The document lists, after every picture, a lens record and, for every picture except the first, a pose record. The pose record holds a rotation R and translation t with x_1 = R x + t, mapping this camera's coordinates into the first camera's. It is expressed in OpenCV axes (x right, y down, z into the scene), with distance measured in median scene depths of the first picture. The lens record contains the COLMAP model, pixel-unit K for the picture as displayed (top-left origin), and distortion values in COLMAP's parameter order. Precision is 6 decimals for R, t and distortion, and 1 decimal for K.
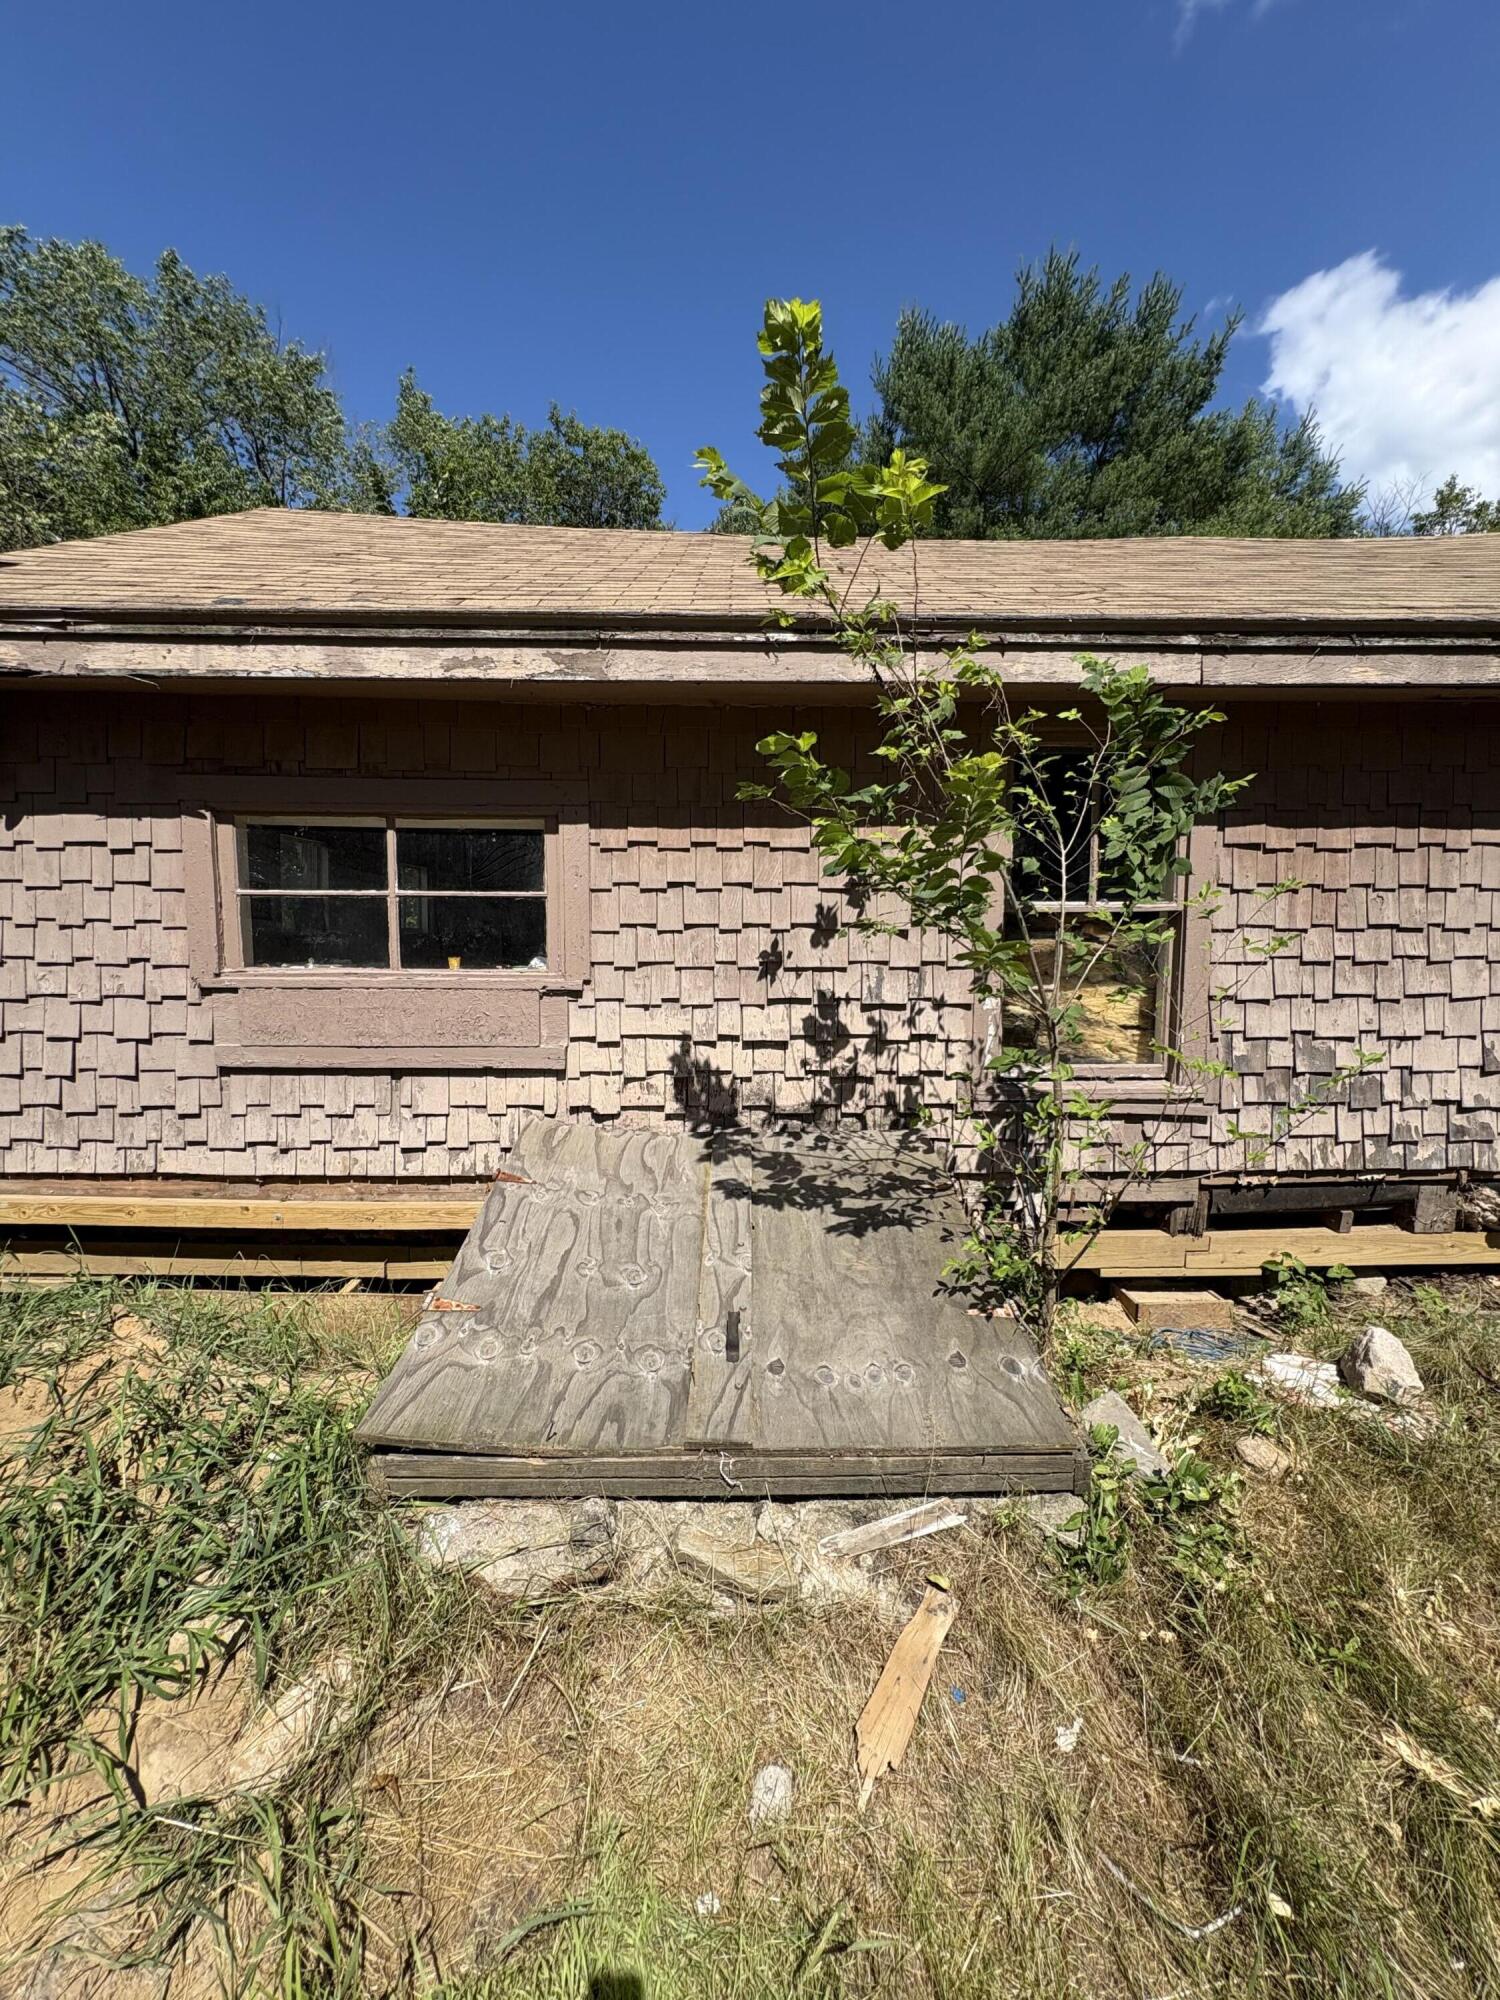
lens RADIAL K [[797.1, 0, 740.8], [0, 797.1, 998.5], [0, 0, 1]] dist [-0.000979, -0.000152]
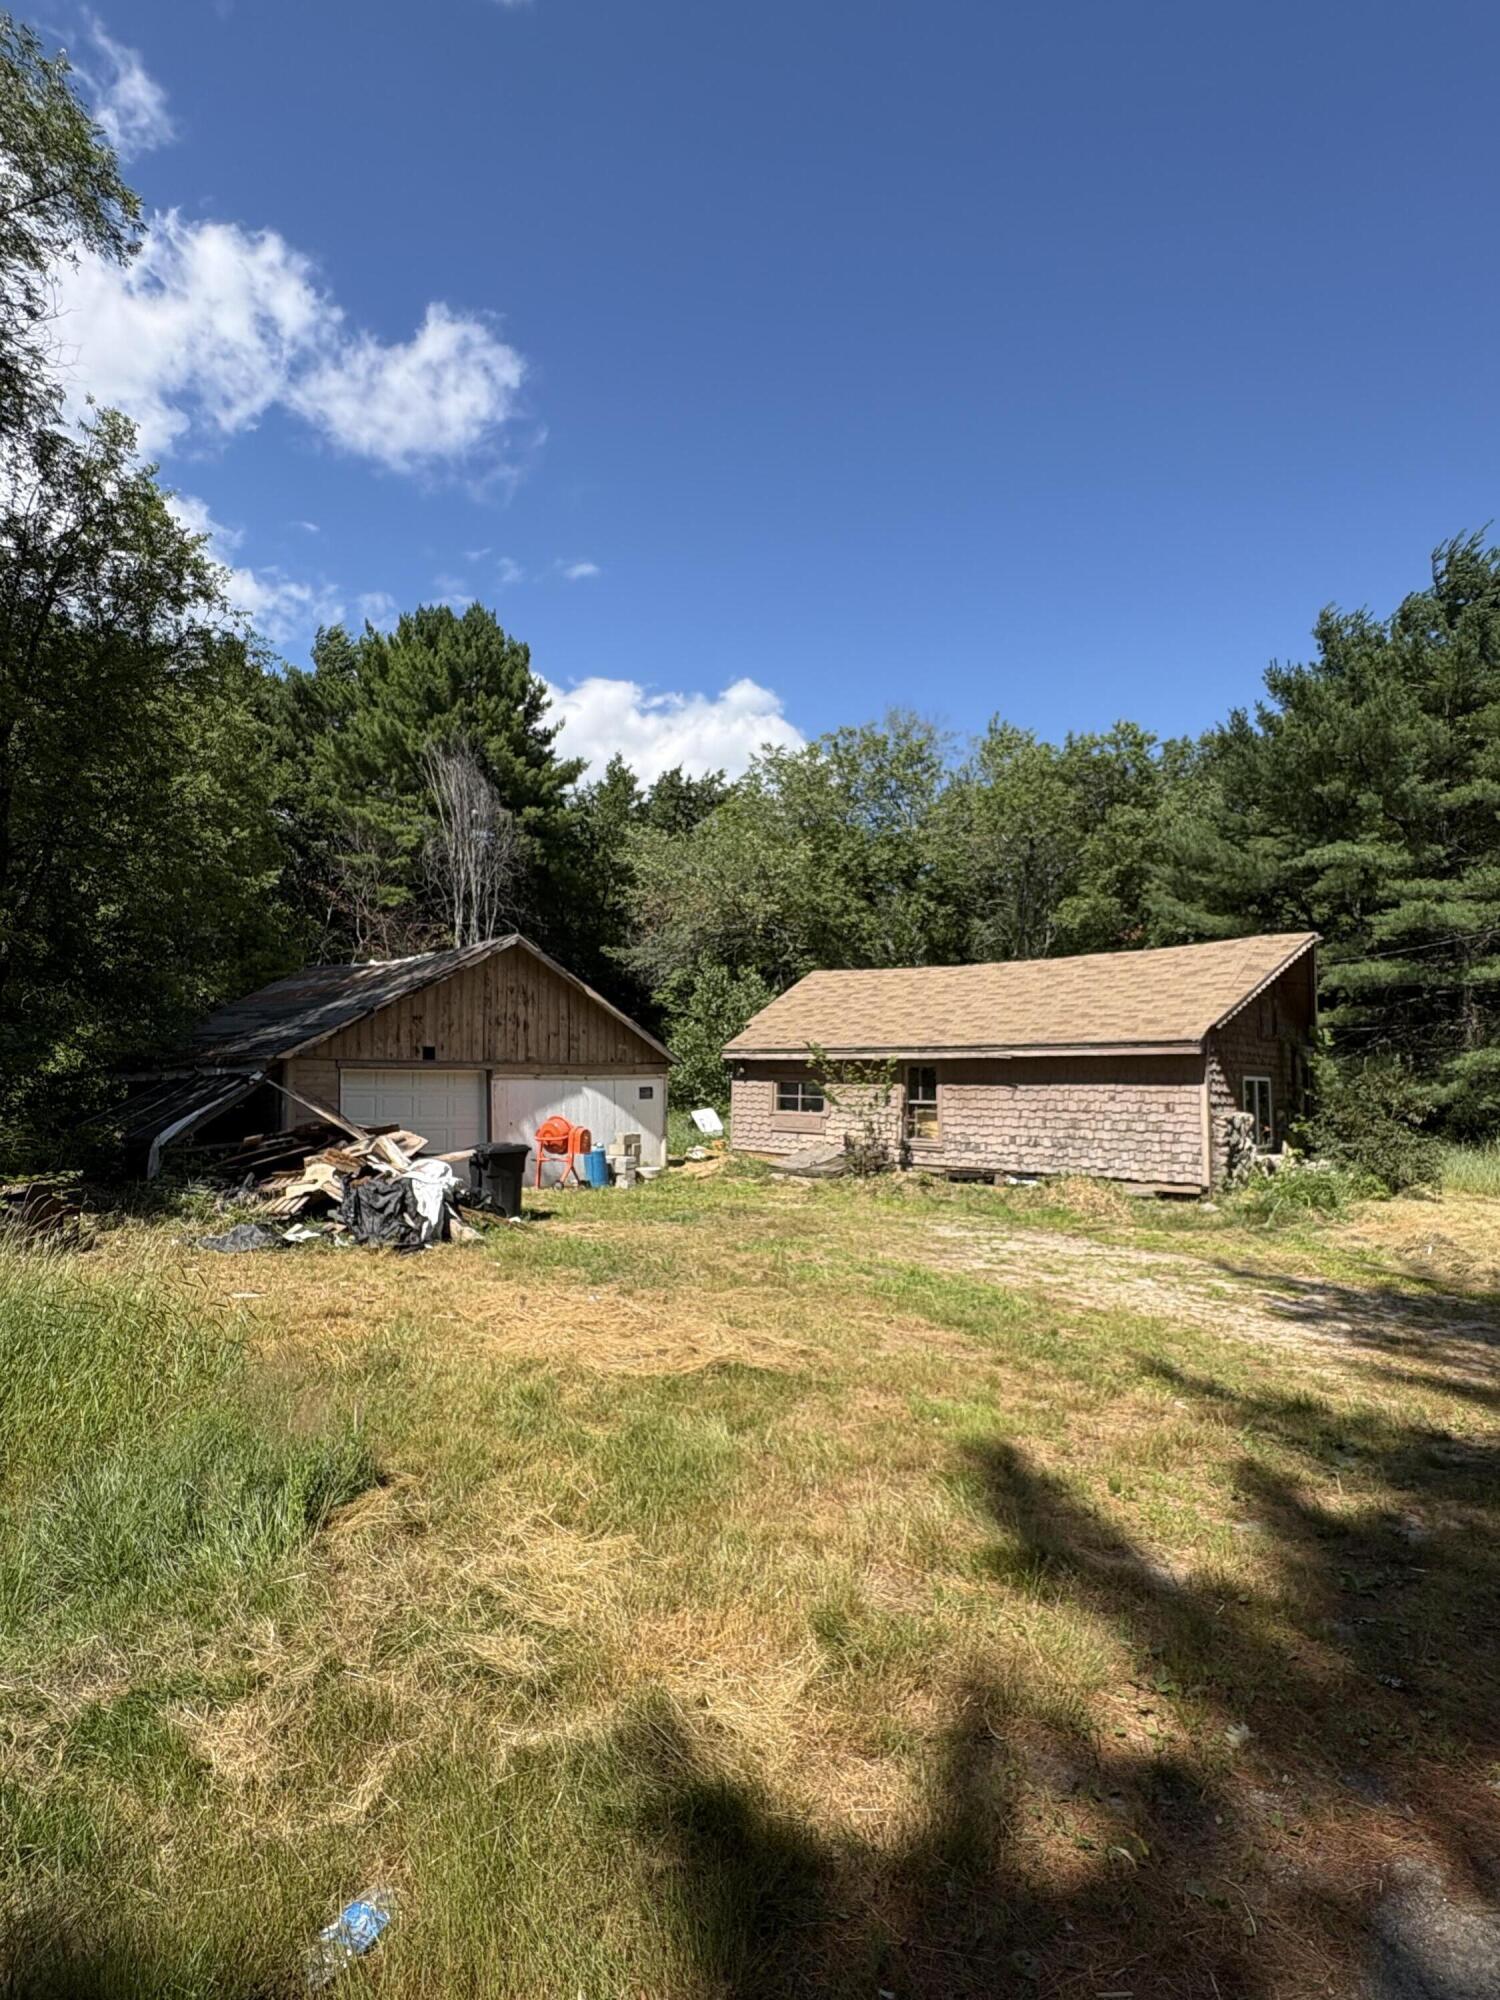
lens RADIAL K [[1022.5, 0, 749.6], [0, 1022.5, 999.2], [0, 0, 1]] dist [-0.000453, 0.000036]
pose [[0.726834, -0.048186, -0.685120, 3.655736], [-0.074743, 0.986062, -0.148646, 0.234533], [0.682734, 0.159249, 0.713102, -3.779649]]
